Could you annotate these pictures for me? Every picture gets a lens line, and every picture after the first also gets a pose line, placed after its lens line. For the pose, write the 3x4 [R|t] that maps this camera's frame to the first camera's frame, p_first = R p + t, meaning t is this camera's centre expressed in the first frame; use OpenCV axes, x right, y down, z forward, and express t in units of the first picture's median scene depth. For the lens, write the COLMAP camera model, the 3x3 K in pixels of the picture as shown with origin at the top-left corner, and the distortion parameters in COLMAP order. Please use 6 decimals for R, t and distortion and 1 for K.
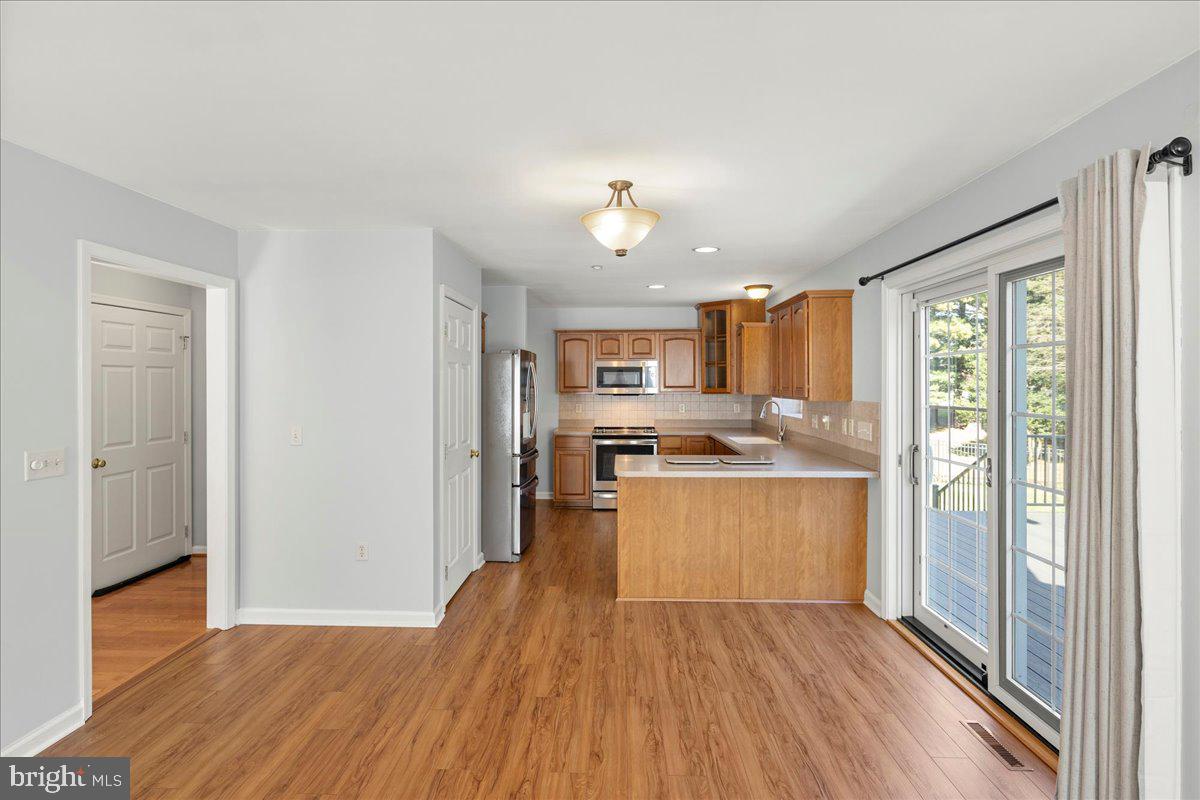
lens RADIAL K [[593.7, 0, 601.0], [0, 593.7, 381.2], [0, 0, 1]] dist [-0.005220, -0.000917]
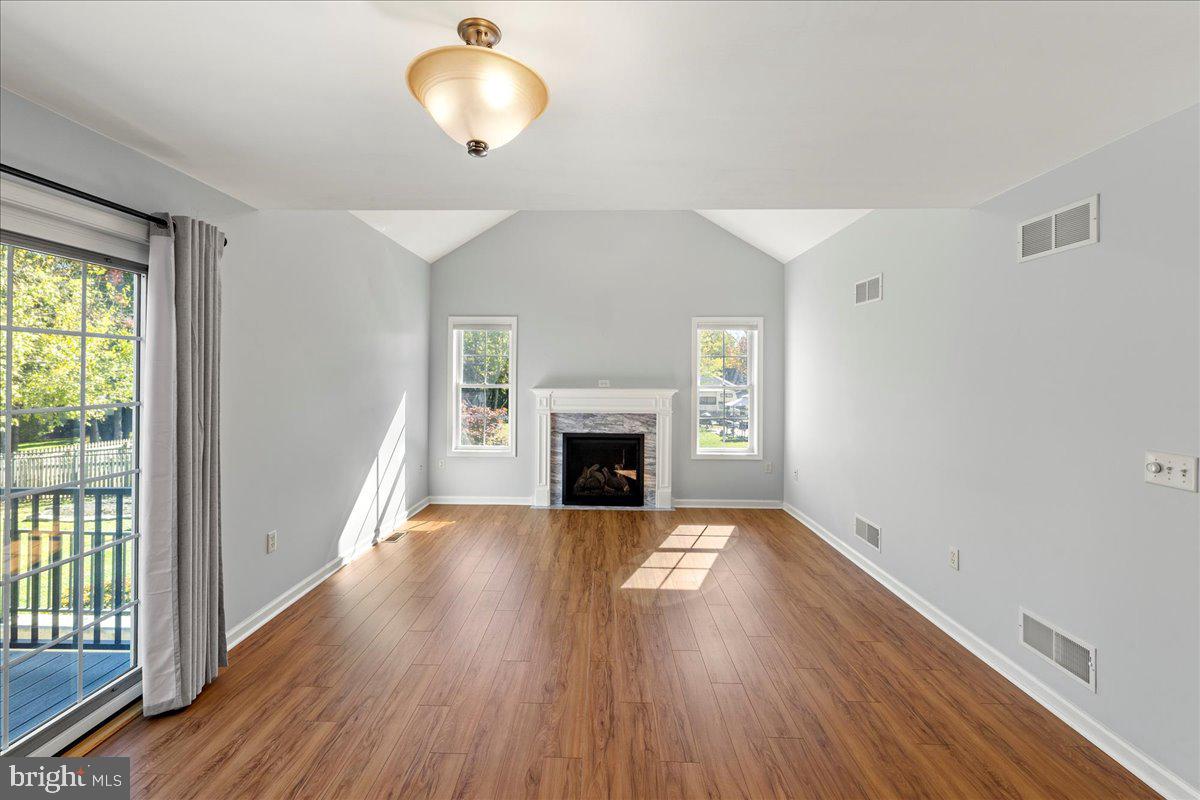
lens RADIAL K [[504.6, 0, 587.5], [0, 504.6, 391.6], [0, 0, 1]] dist [-0.000017, -0.000120]
pose [[-0.999985, -0.004226, -0.003603, -0.055983], [-0.004333, 0.999540, 0.030003, 0.004182], [0.003475, 0.030018, -0.999543, 1.134906]]
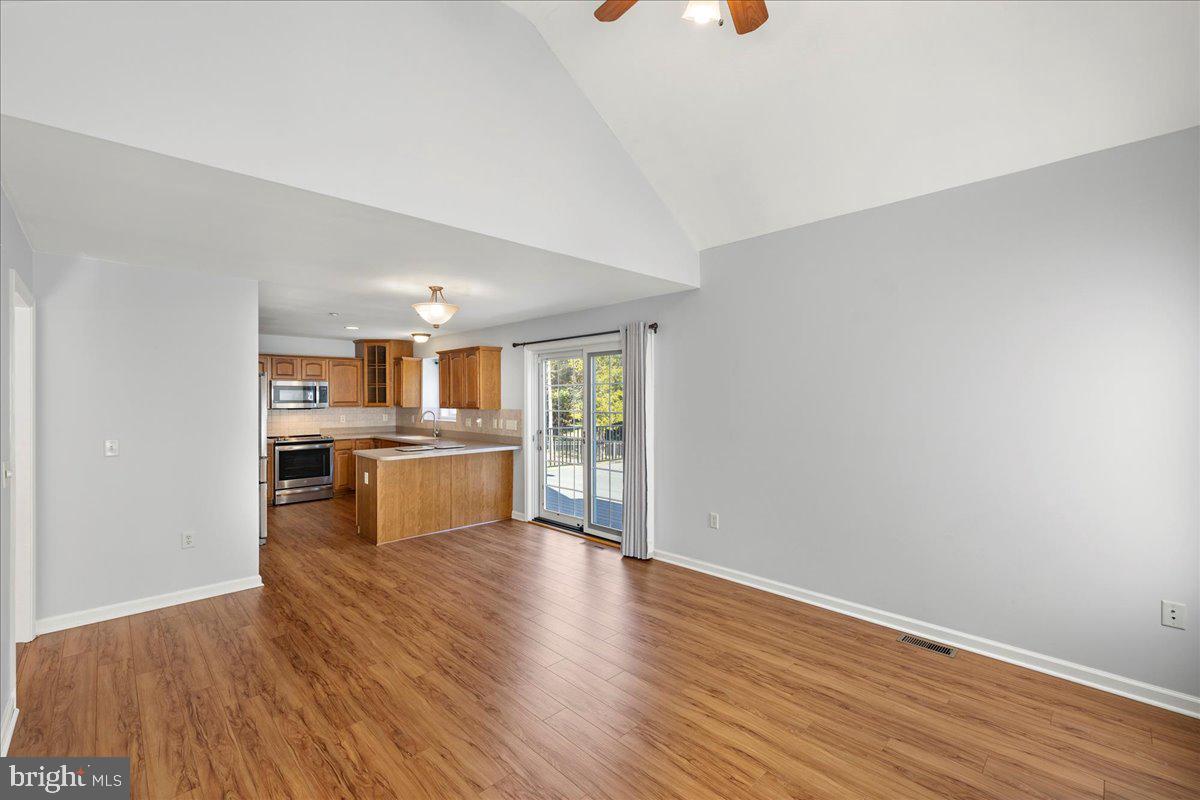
lens RADIAL K [[504.6, 0, 587.5], [0, 504.6, 391.6], [0, 0, 1]] dist [-0.000017, -0.000120]
pose [[0.695582, 0.008479, 0.718396, -0.574217], [-0.000792, 0.999939, -0.011035, -0.003333], [-0.718446, 0.007107, 0.695546, -0.294499]]
